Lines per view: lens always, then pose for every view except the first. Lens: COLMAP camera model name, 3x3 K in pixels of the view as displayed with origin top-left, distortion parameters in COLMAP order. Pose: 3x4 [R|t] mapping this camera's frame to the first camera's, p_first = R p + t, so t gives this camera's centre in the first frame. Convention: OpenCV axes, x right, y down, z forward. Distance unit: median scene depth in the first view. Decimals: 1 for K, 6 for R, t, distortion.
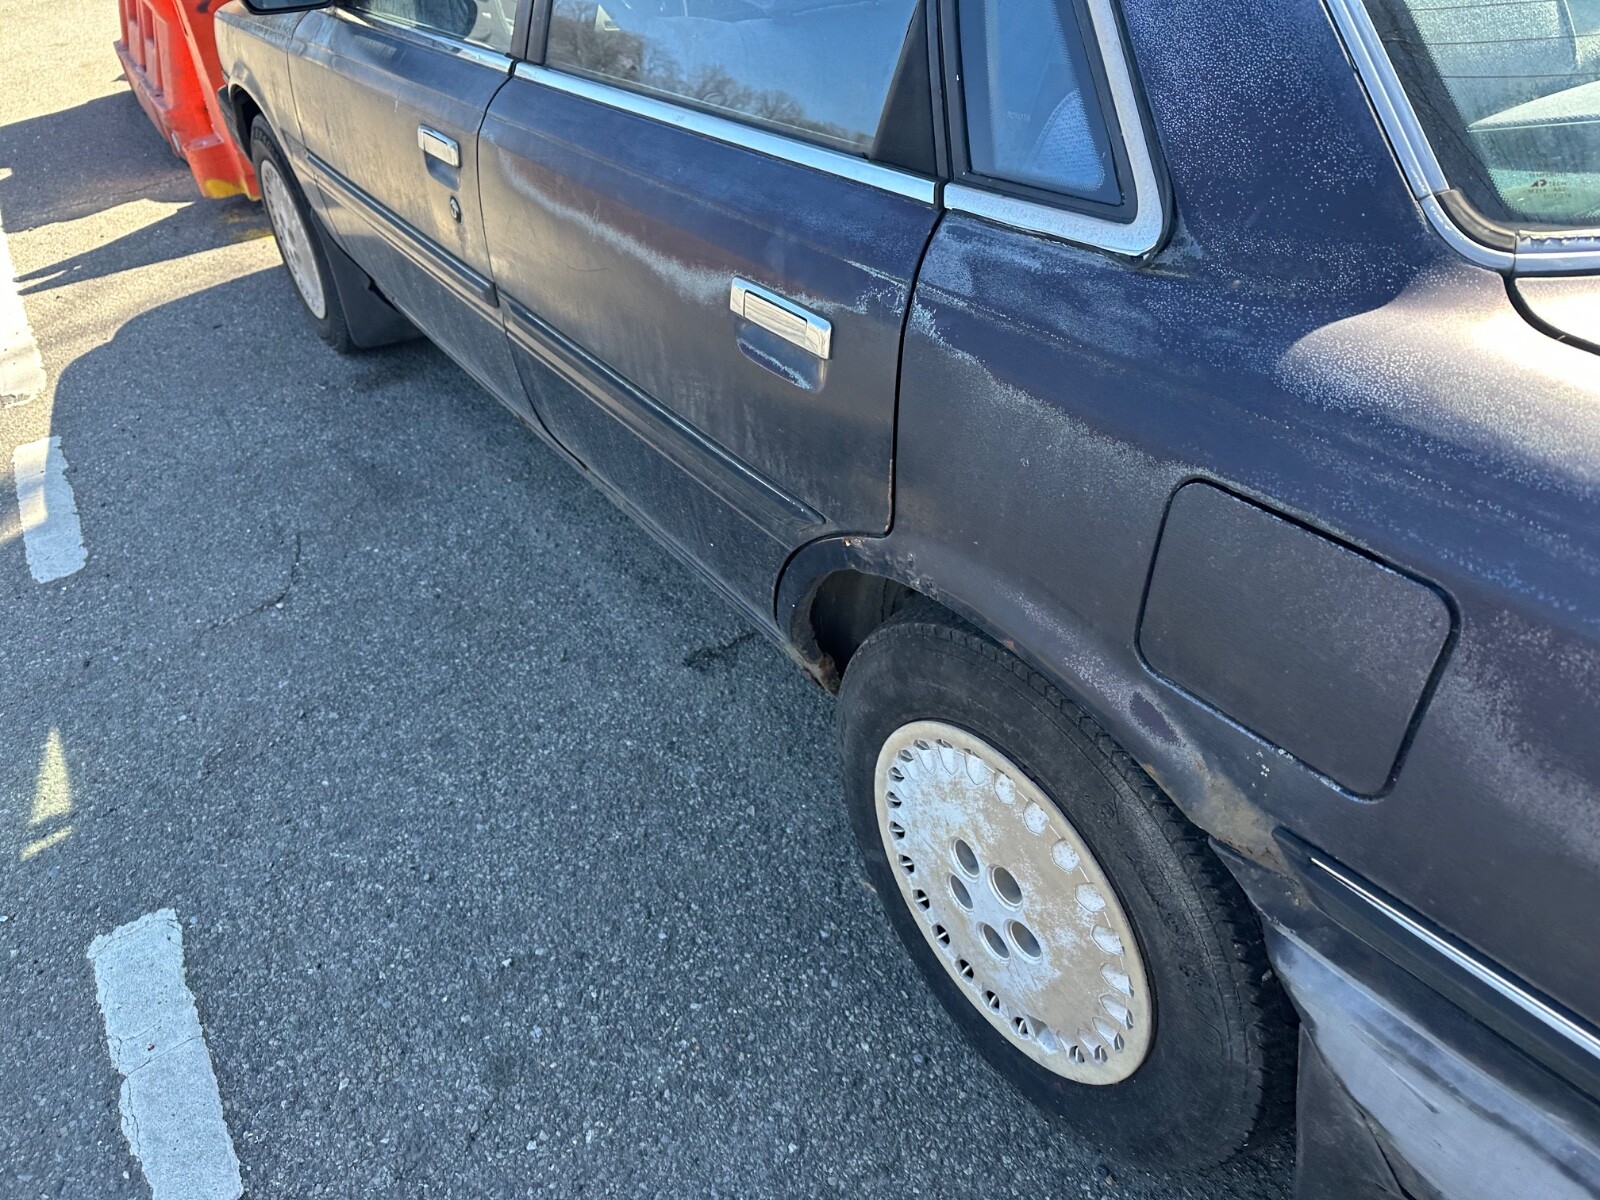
lens RADIAL K [[1122.7, 0, 800.3], [0, 1122.7, 627.1], [0, 0, 1]] dist [0.017866, -0.025761]
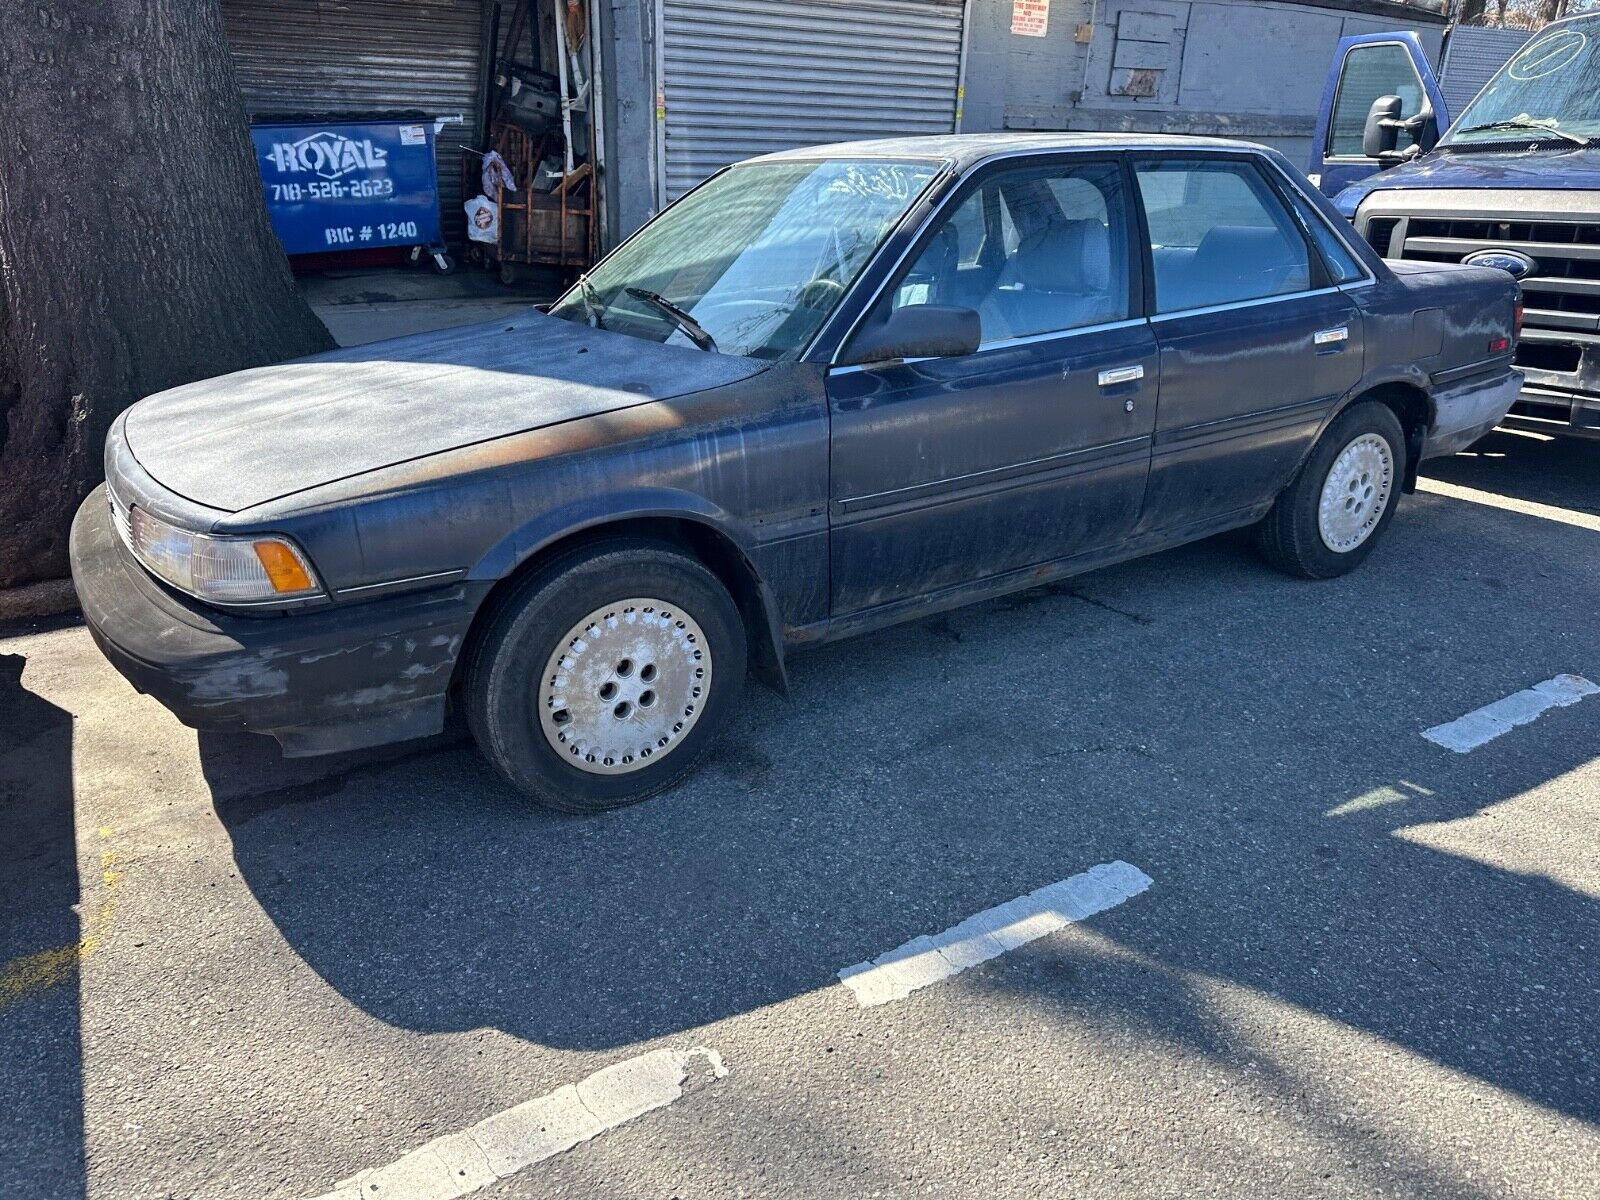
lens RADIAL K [[1104.6, 0, 798.6], [0, 1104.6, 618.0], [0, 0, 1]] dist [0.028727, -0.025321]
pose [[0.029456, -0.335182, 0.941693, -1.361756], [0.621965, 0.743652, 0.245237, -0.574775], [-0.782491, 0.578476, 0.230376, 0.793124]]
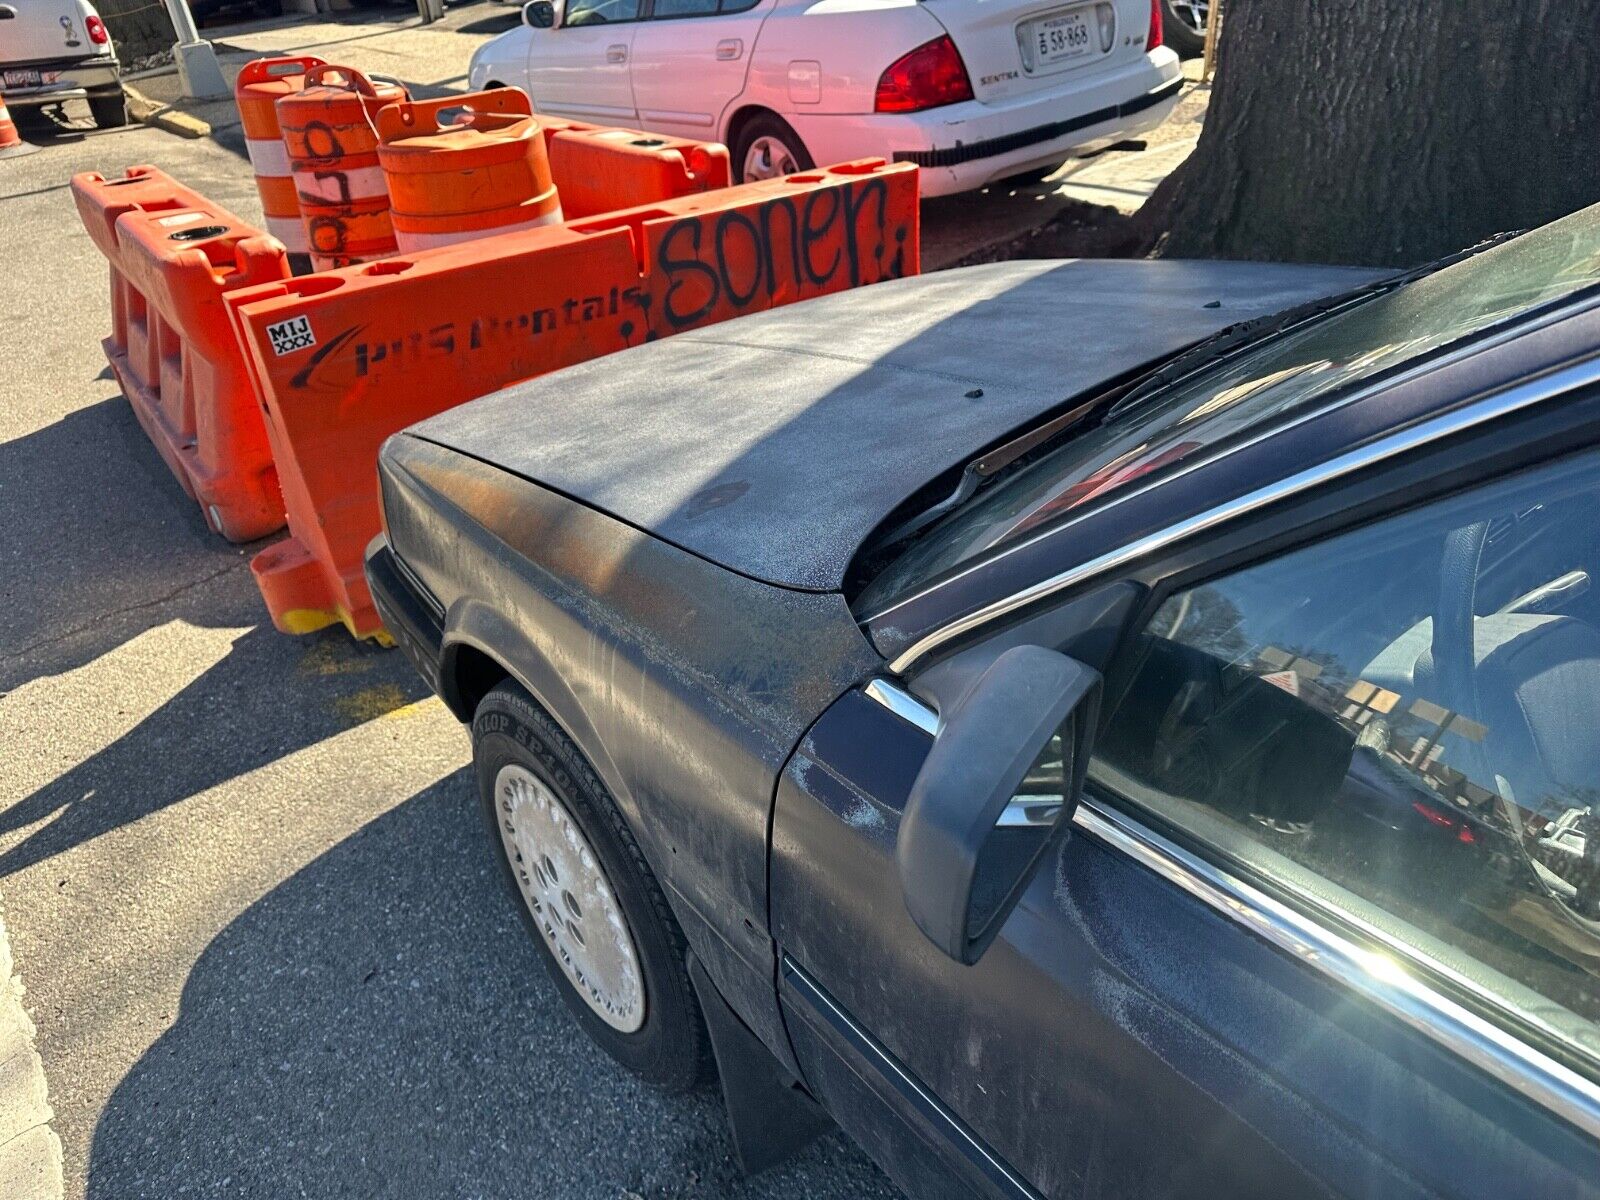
lens RADIAL K [[1133.9, 0, 796.8], [0, 1133.9, 590.9], [0, 0, 1]] dist [0.022885, -0.026923]
pose [[0.997024, -0.051540, 0.057335, -0.419555], [0.059267, 0.988026, -0.142447, -0.464016], [-0.049307, 0.145421, 0.988140, 0.512545]]
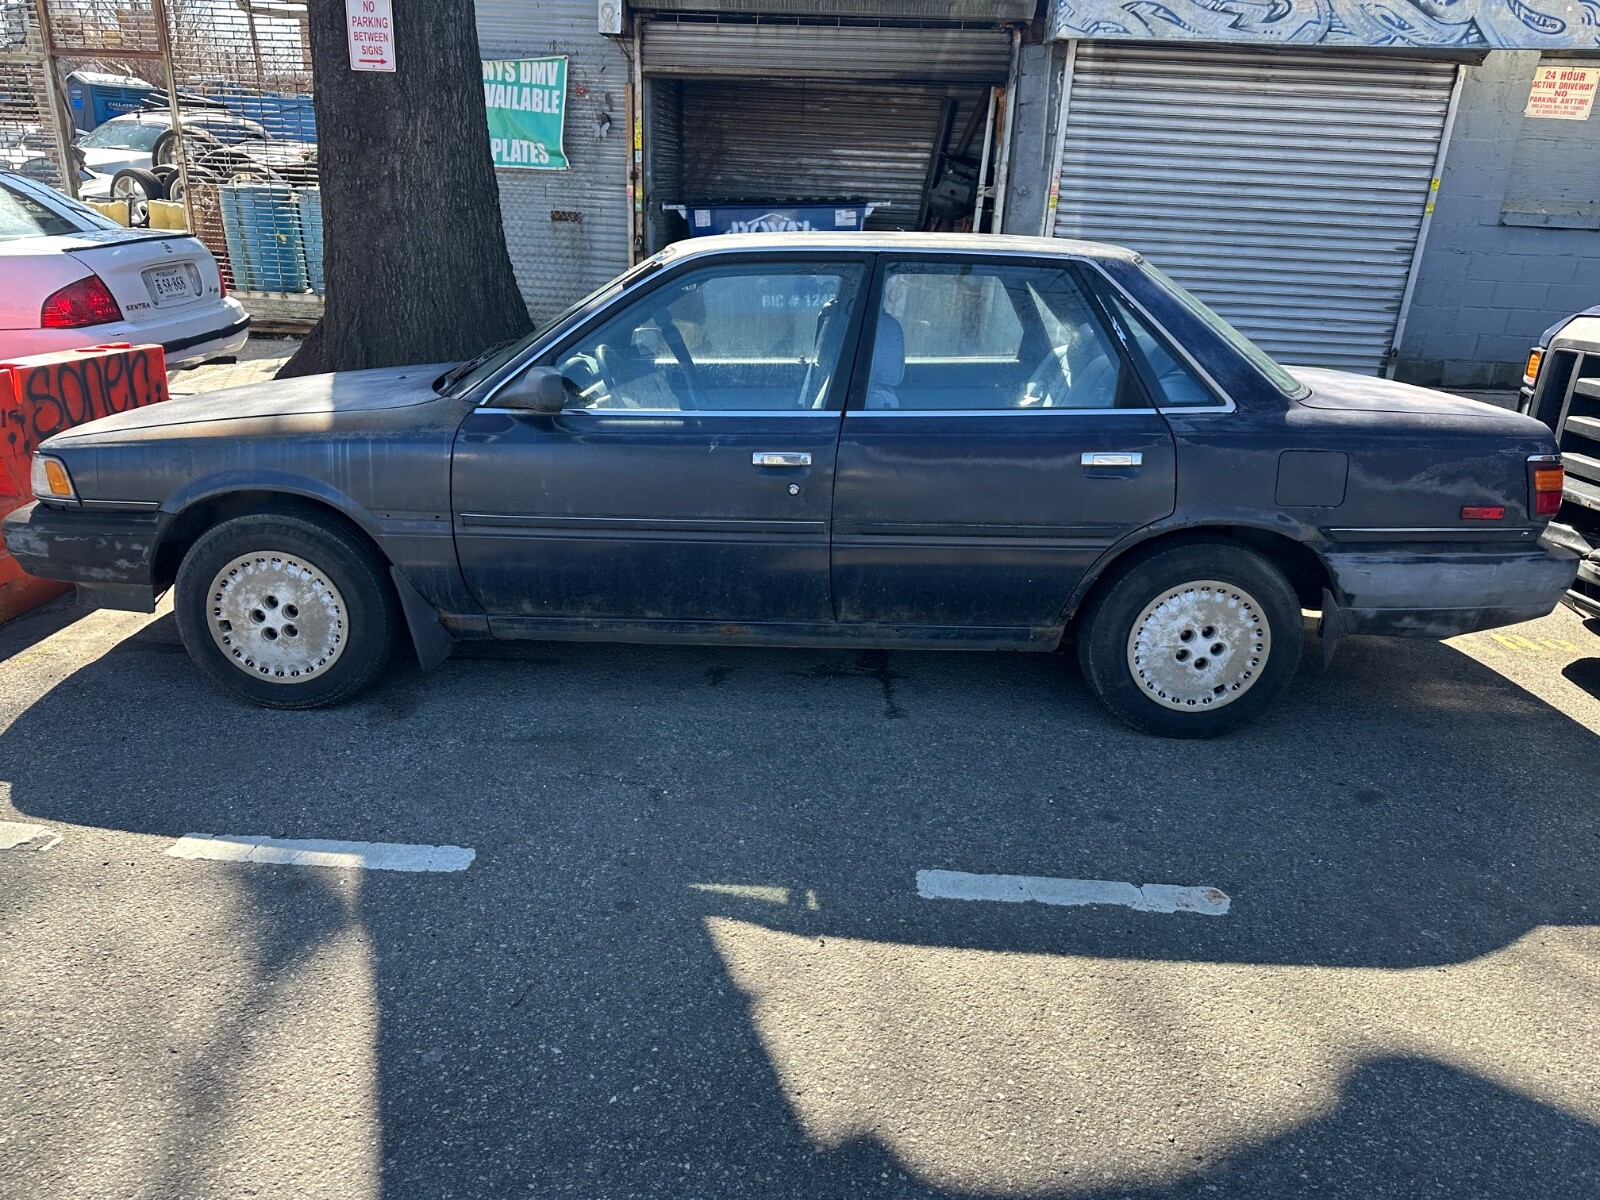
lens RADIAL K [[1128.5, 0, 806.3], [0, 1128.5, 606.3], [0, 0, 1]] dist [0.086318, -0.105482]
pose [[0.574036, -0.192444, 0.795895, -1.192680], [0.459324, 0.880340, -0.118422, 0.018996], [-0.677868, 0.433552, 0.593741, -0.018078]]
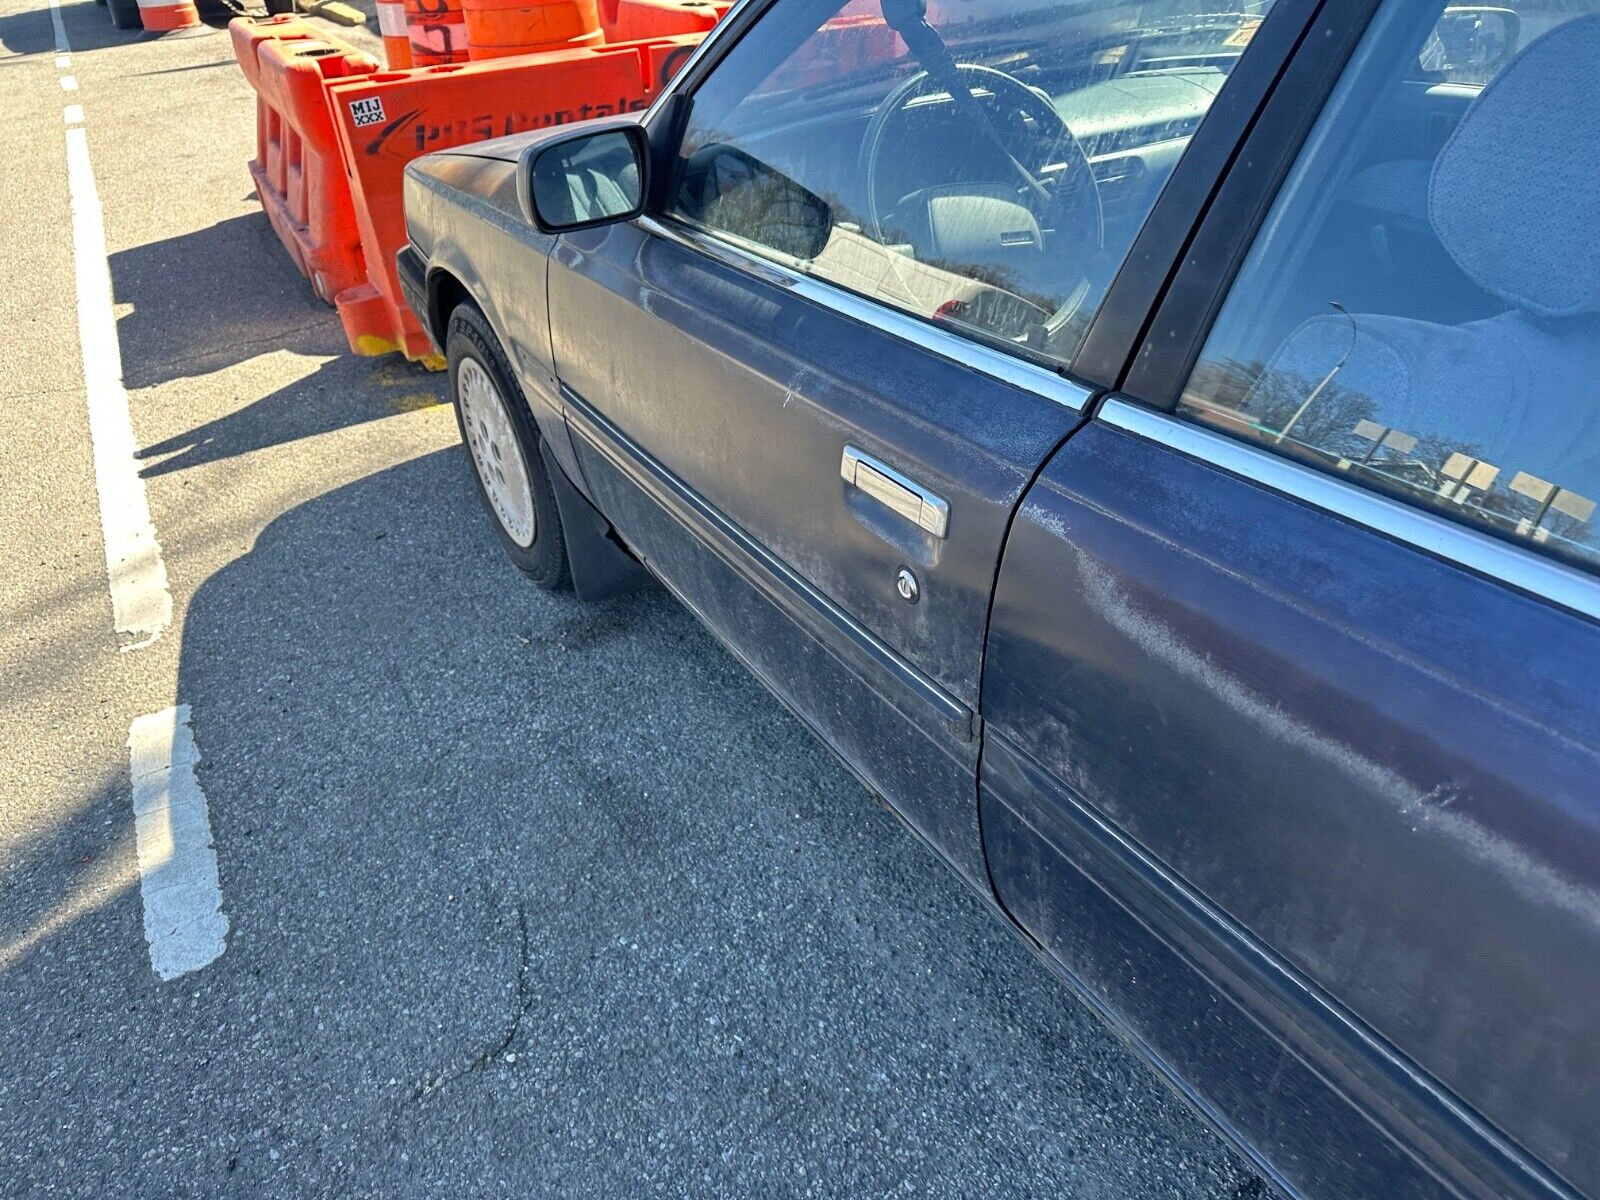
lens RADIAL K [[1129.9, 0, 809.6], [0, 1129.9, 594.4], [0, 0, 1]] dist [0.030590, -0.042138]
pose [[0.998889, 0.026270, -0.039134, -0.222433], [-0.029748, 0.995395, -0.091128, -0.203402], [0.036560, 0.092191, 0.995070, 0.253620]]
